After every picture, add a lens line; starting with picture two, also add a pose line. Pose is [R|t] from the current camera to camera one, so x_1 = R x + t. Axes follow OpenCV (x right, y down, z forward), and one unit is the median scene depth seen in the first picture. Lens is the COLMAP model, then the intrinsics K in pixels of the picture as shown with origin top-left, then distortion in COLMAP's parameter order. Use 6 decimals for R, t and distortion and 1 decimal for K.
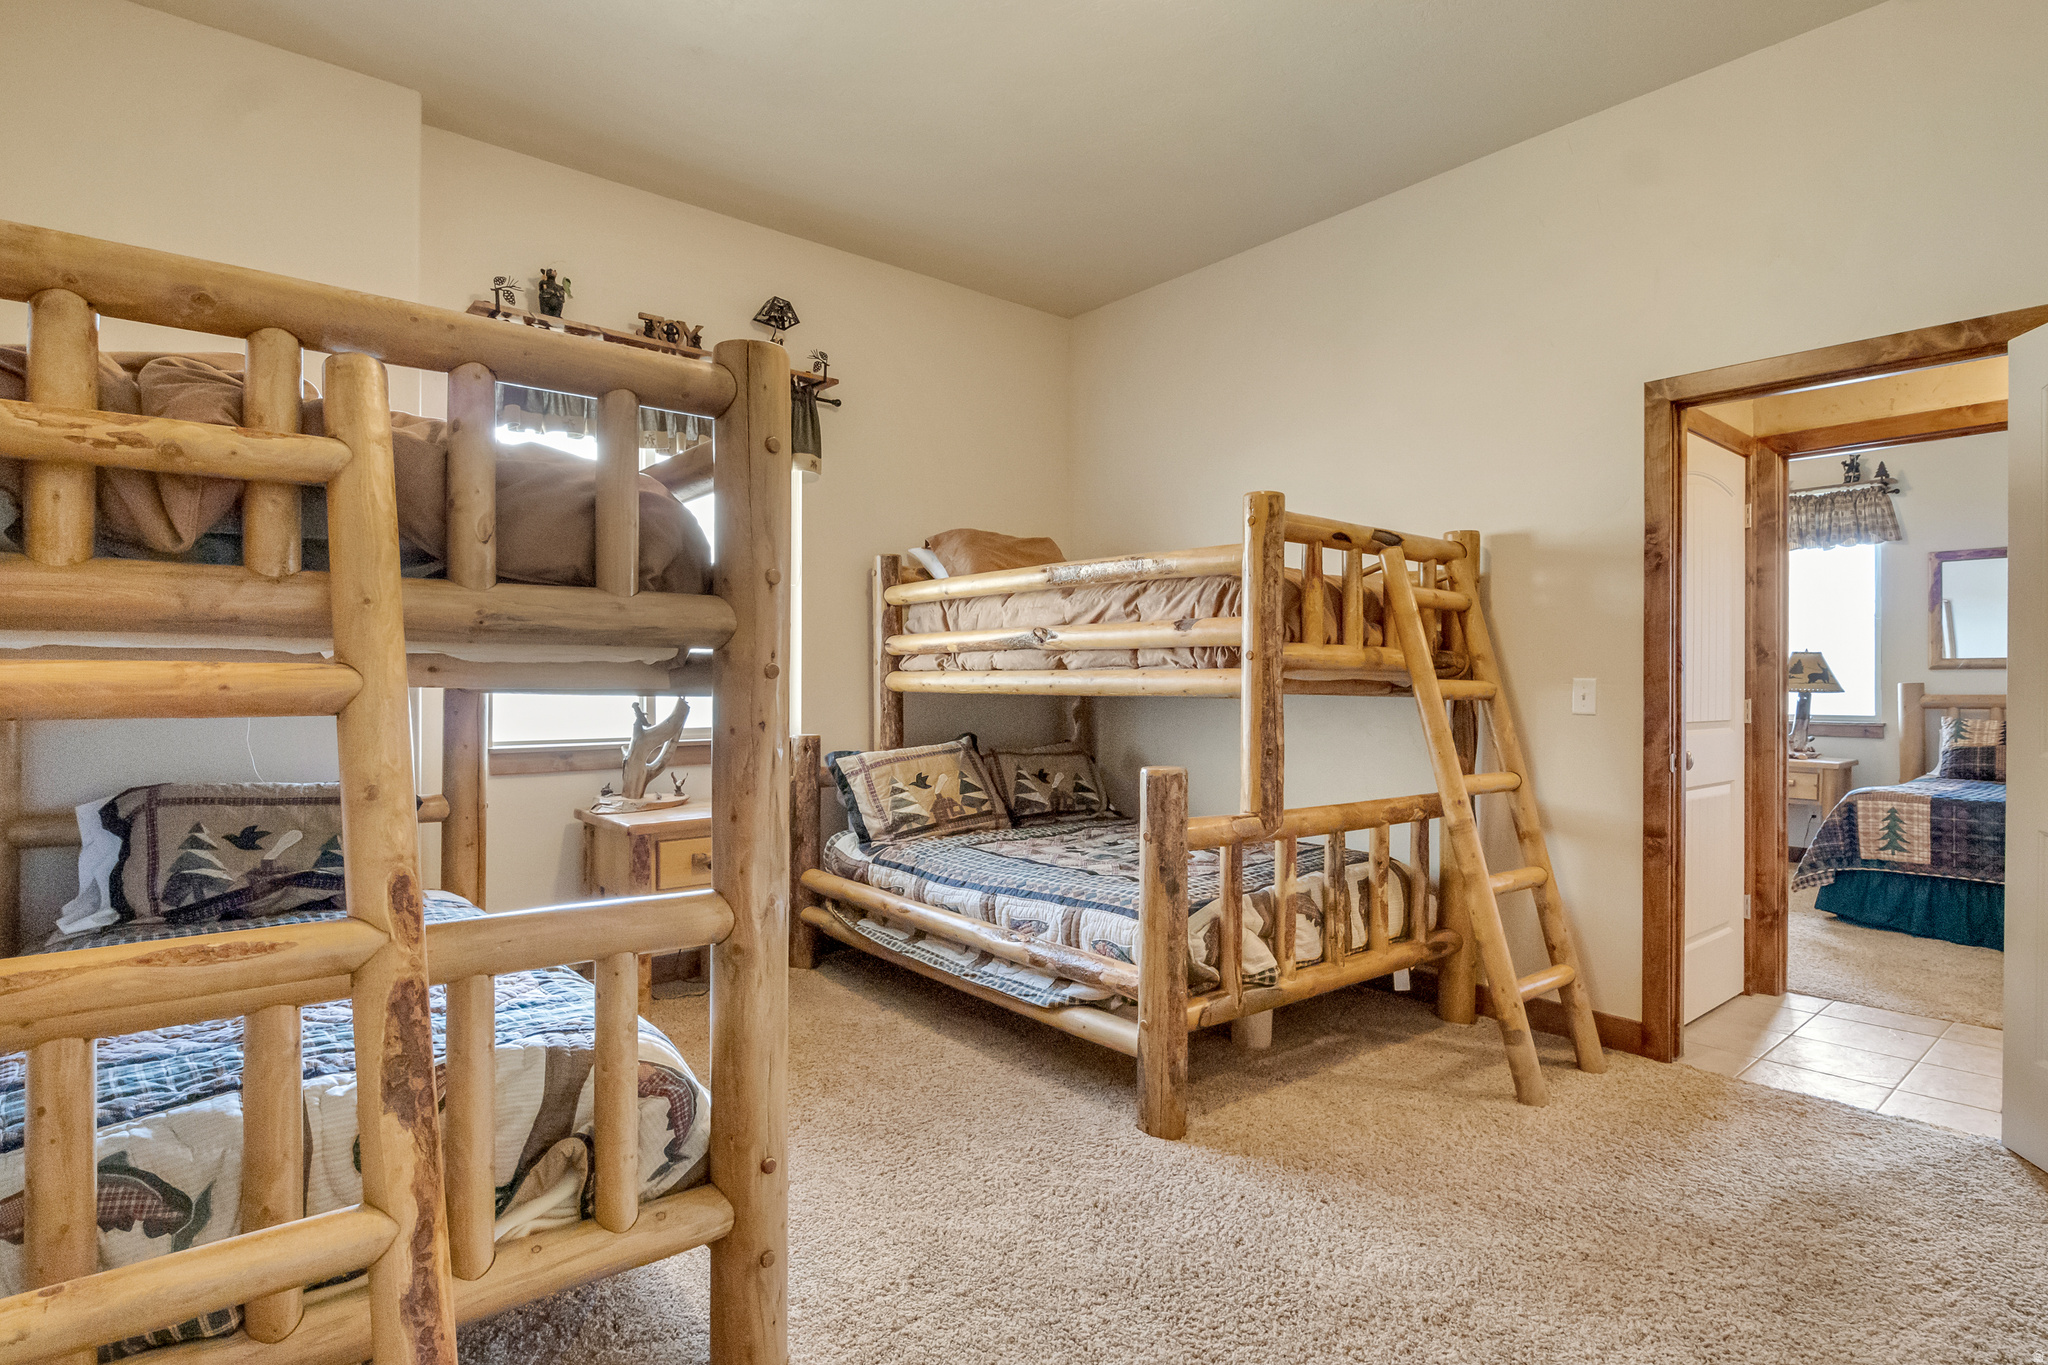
lens RADIAL K [[1030.2, 0, 1029.3], [0, 1030.2, 686.3], [0, 0, 1]] dist [-0.003219, -0.003803]
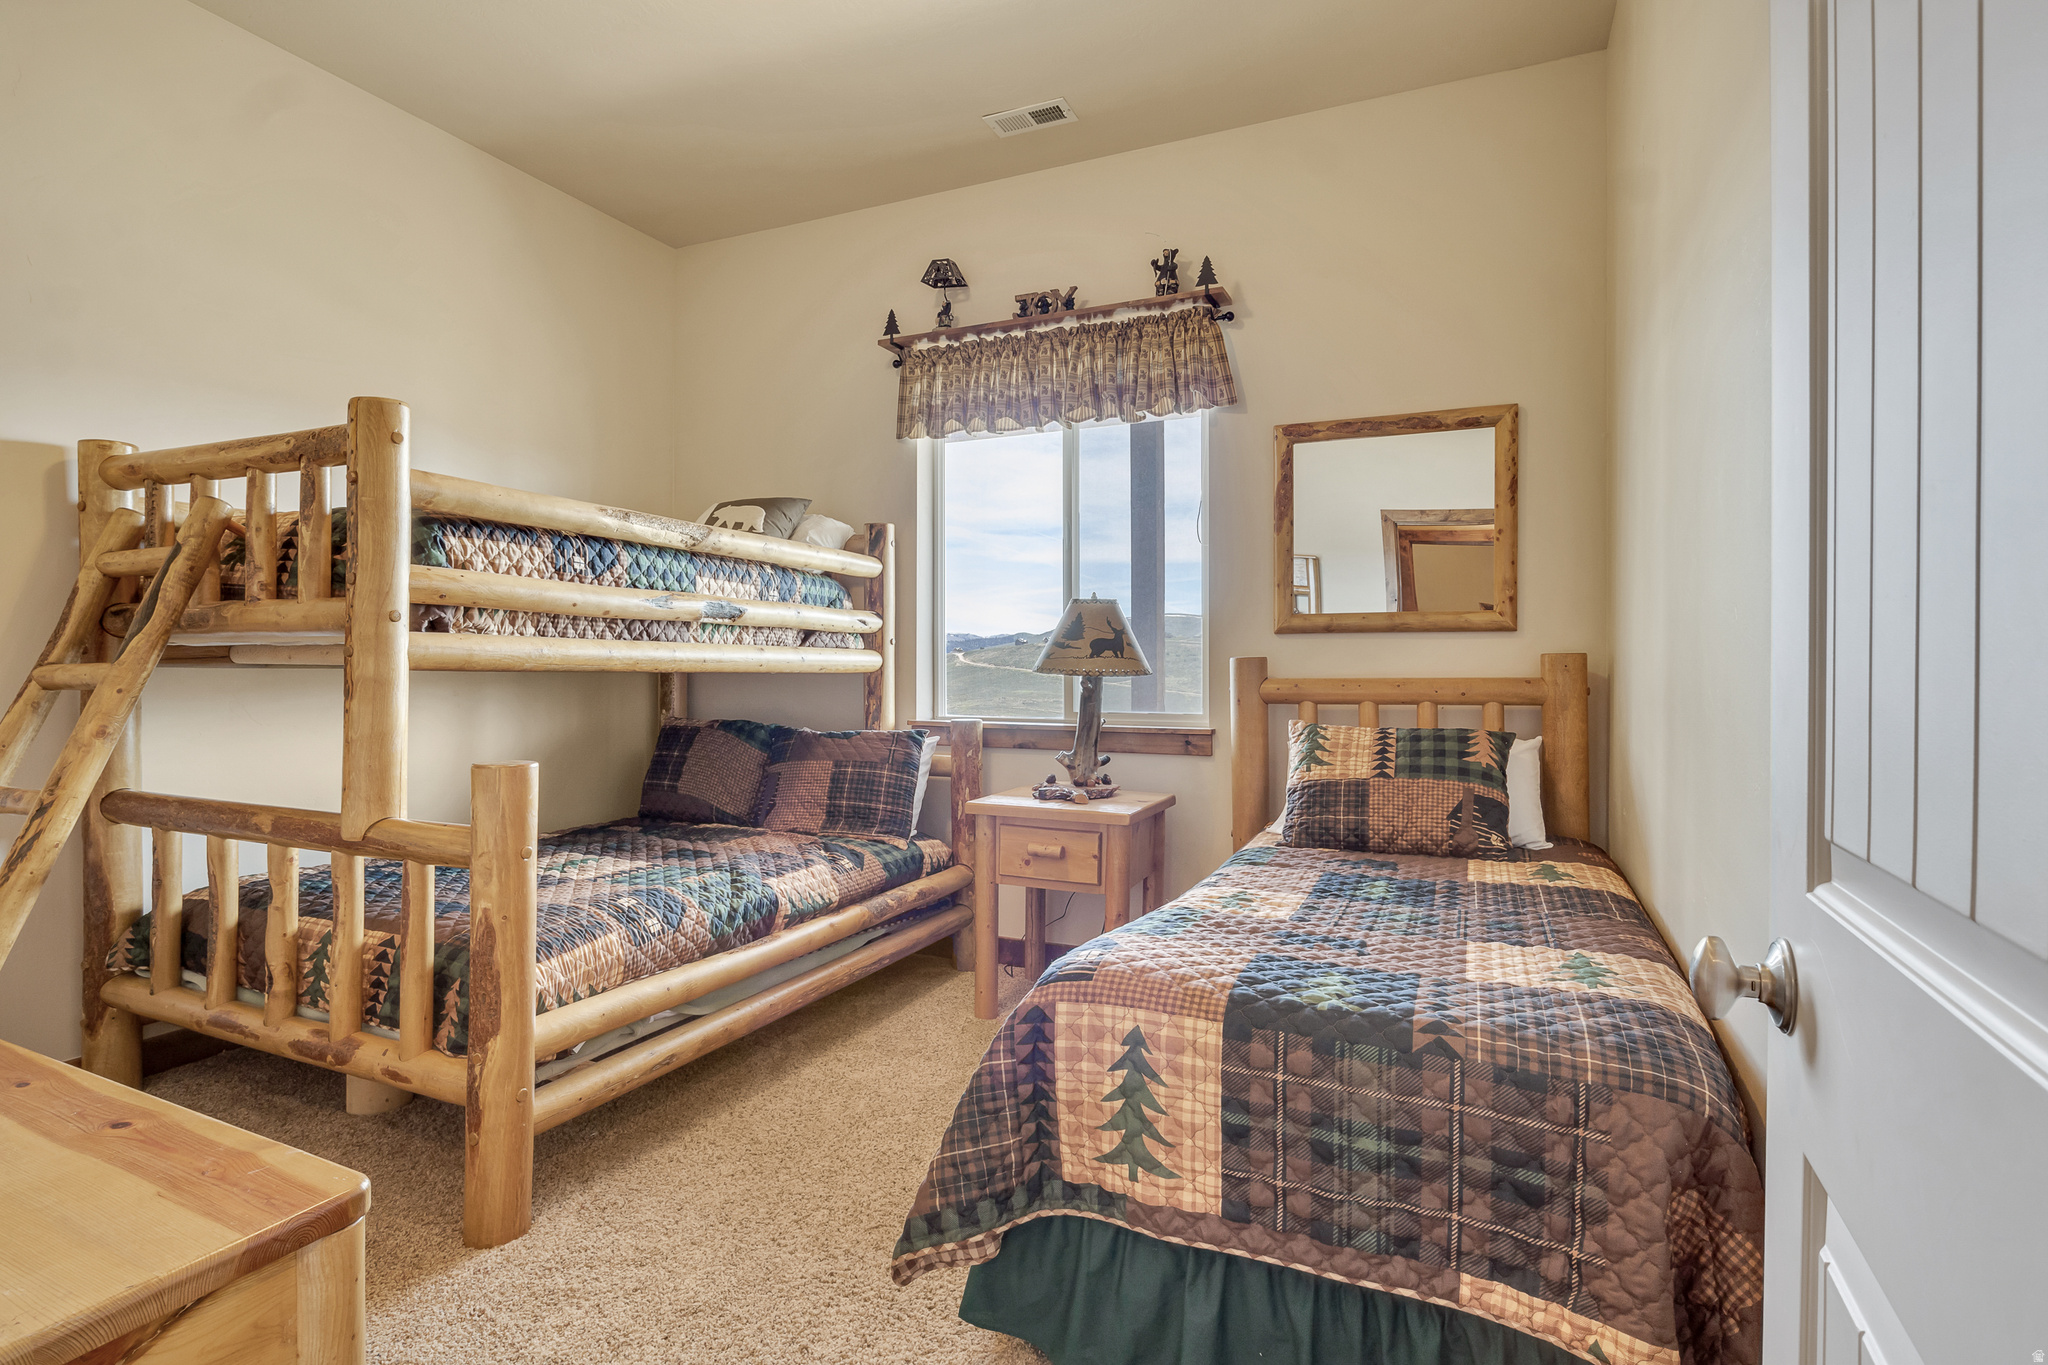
lens RADIAL K [[1030.2, 0, 1016.7], [0, 1030.2, 674.5], [0, 0, 1]] dist [-0.003219, -0.003803]
pose [[0.905714, -0.004497, 0.423866, 0.510851], [0.002137, 0.999979, 0.006041, 0.002332], [-0.423885, -0.004566, 0.905705, 0.549256]]
